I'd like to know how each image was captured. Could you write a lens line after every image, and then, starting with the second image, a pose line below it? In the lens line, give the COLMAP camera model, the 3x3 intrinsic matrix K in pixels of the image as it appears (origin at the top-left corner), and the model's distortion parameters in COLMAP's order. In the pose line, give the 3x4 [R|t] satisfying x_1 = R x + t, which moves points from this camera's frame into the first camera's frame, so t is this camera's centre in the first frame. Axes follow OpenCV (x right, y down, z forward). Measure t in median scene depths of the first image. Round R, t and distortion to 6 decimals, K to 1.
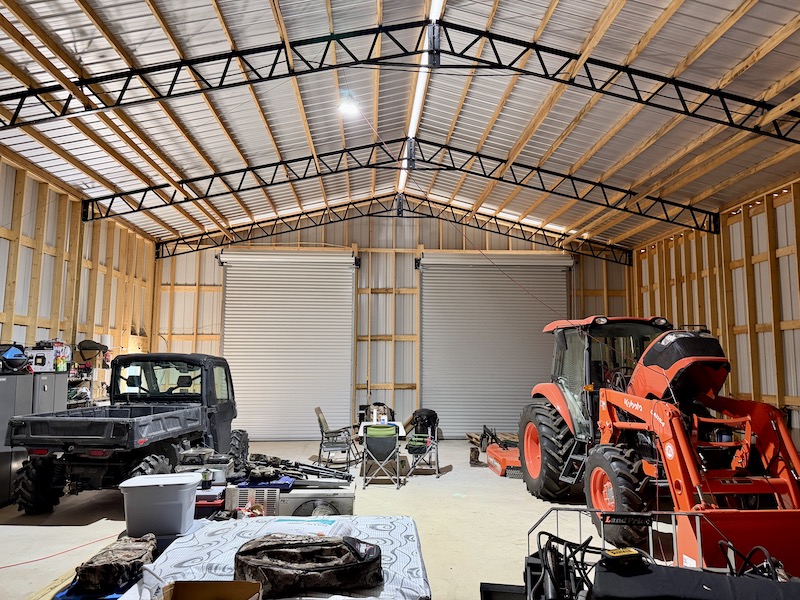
lens RADIAL K [[569.9, 0, 404.9], [0, 569.9, 303.1], [0, 0, 1]] dist [0.060380, -0.070445]
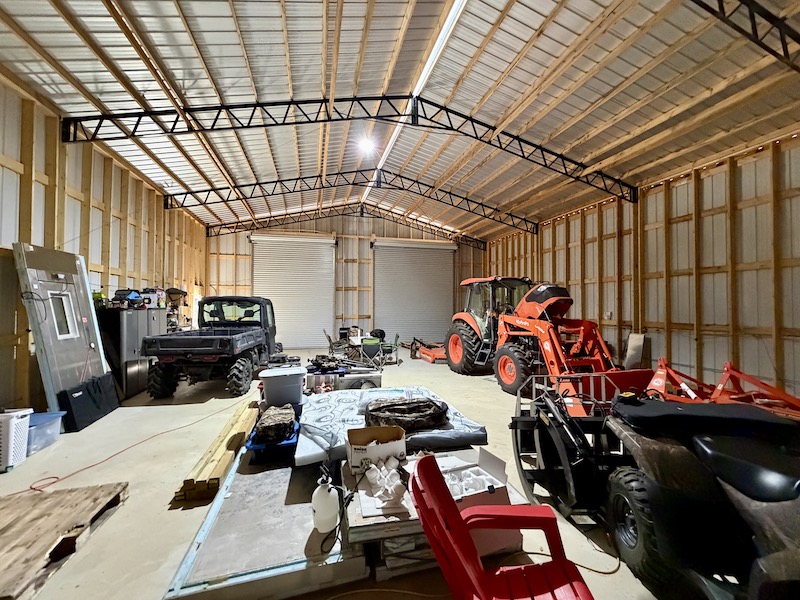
lens RADIAL K [[322.9, 0, 398.6], [0, 322.9, 301.3], [0, 0, 1]] dist [0.002160, -0.001180]
pose [[0.979550, -0.002116, 0.201189, -0.153481], [-0.016903, 0.995544, 0.092768, 0.010786], [-0.200489, -0.094272, 0.975150, 0.037298]]
